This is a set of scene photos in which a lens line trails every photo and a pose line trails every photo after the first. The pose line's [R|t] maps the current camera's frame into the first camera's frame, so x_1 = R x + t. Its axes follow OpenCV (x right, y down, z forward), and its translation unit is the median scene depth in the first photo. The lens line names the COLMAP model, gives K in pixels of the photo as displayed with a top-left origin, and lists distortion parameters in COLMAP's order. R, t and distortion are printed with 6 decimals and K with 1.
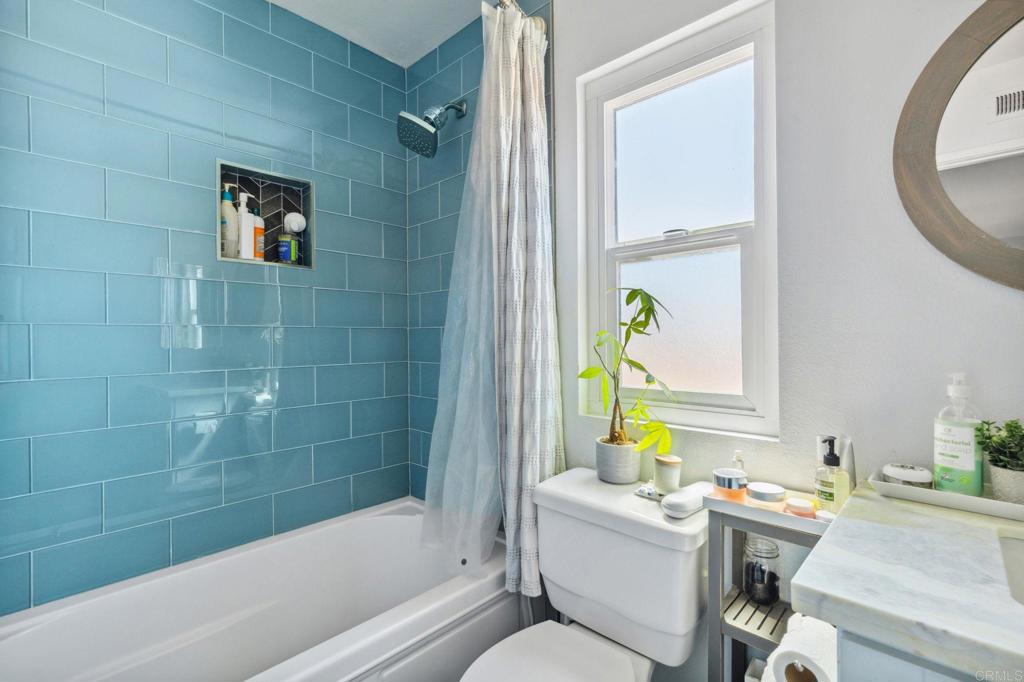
lens RADIAL K [[476.2, 0, 516.1], [0, 476.2, 342.0], [0, 0, 1]] dist [0.006731, -0.000542]
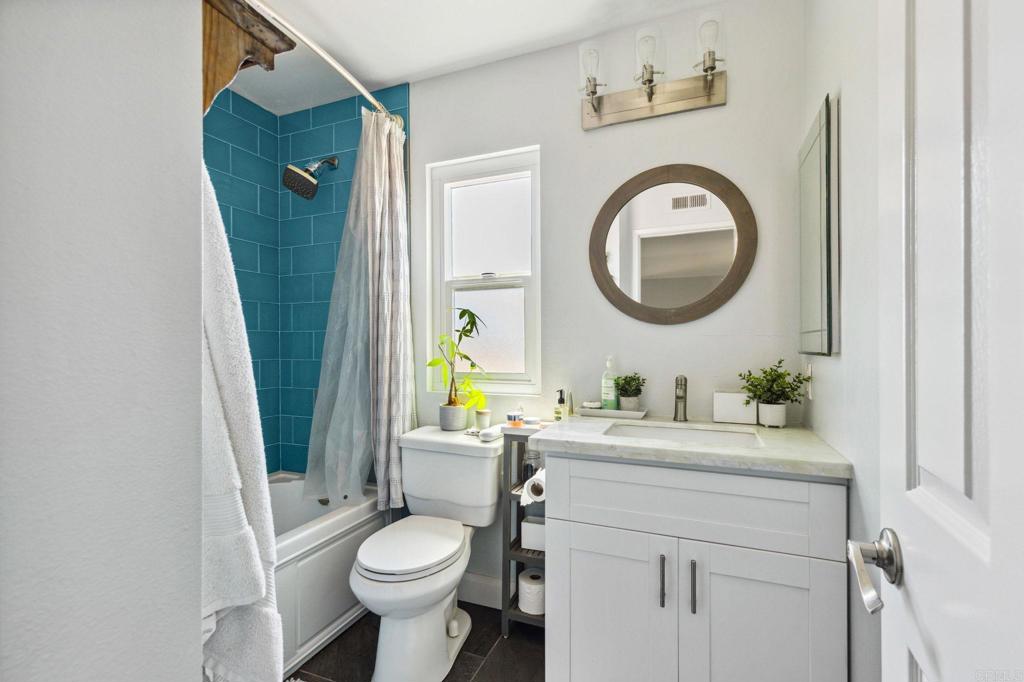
lens RADIAL K [[466.0, 0, 512.0], [0, 466.0, 341.0], [0, 0, 1]] dist [0.001542, -0.000672]
pose [[0.938100, 0.008677, 0.346255, -0.135582], [-0.002642, 0.999836, -0.017896, 0.022770], [-0.346354, 0.015874, 0.937970, -0.500192]]
